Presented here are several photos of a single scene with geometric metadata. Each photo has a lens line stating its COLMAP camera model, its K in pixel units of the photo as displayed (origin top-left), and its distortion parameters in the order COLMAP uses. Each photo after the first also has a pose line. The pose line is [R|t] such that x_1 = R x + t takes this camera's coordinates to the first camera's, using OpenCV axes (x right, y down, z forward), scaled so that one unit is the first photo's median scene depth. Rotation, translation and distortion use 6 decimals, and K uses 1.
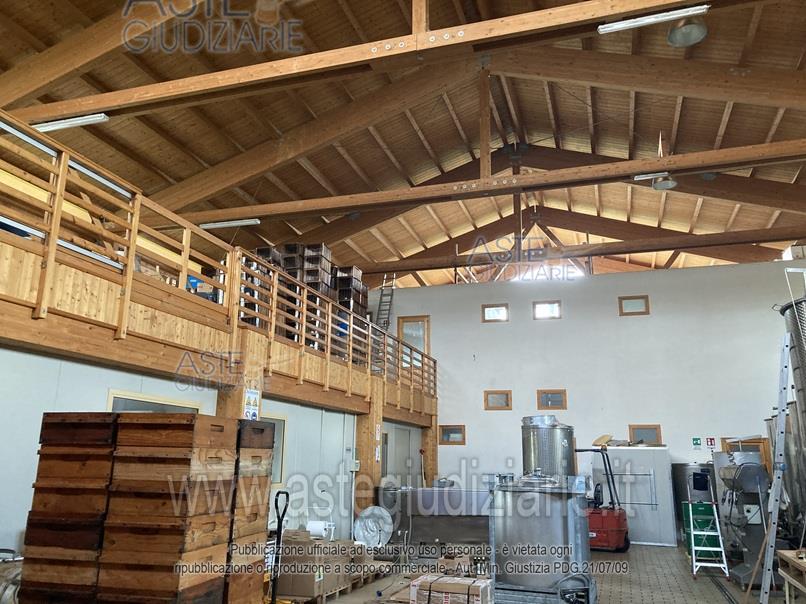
lens RADIAL K [[662.4, 0, 402.4], [0, 662.4, 301.0], [0, 0, 1]] dist [0.013647, 0.002469]
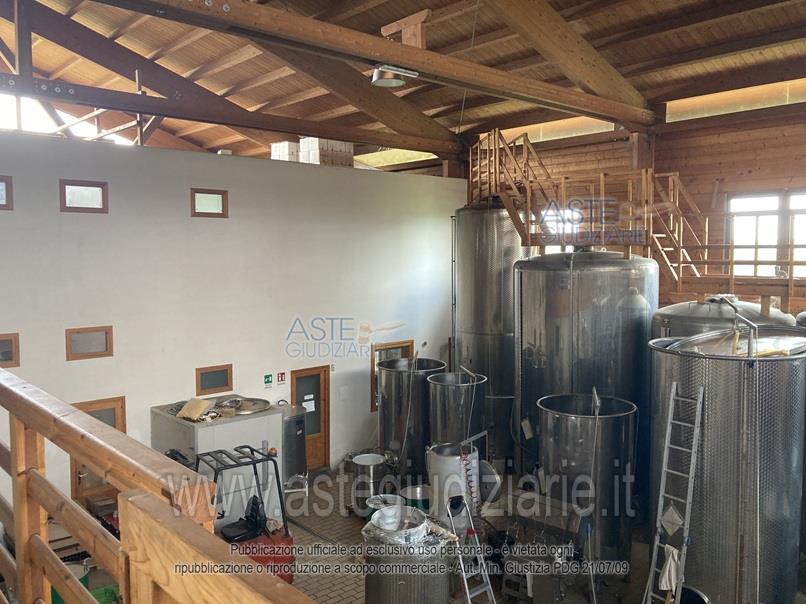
lens RADIAL K [[662.4, 0, 403.7], [0, 662.4, 299.5], [0, 0, 1]] dist [0.013647, 0.002469]
pose [[0.488228, -0.061390, 0.870554, -0.175833], [-0.180373, 0.968887, 0.169482, -0.051363], [-0.853873, -0.239770, 0.461964, 0.467253]]
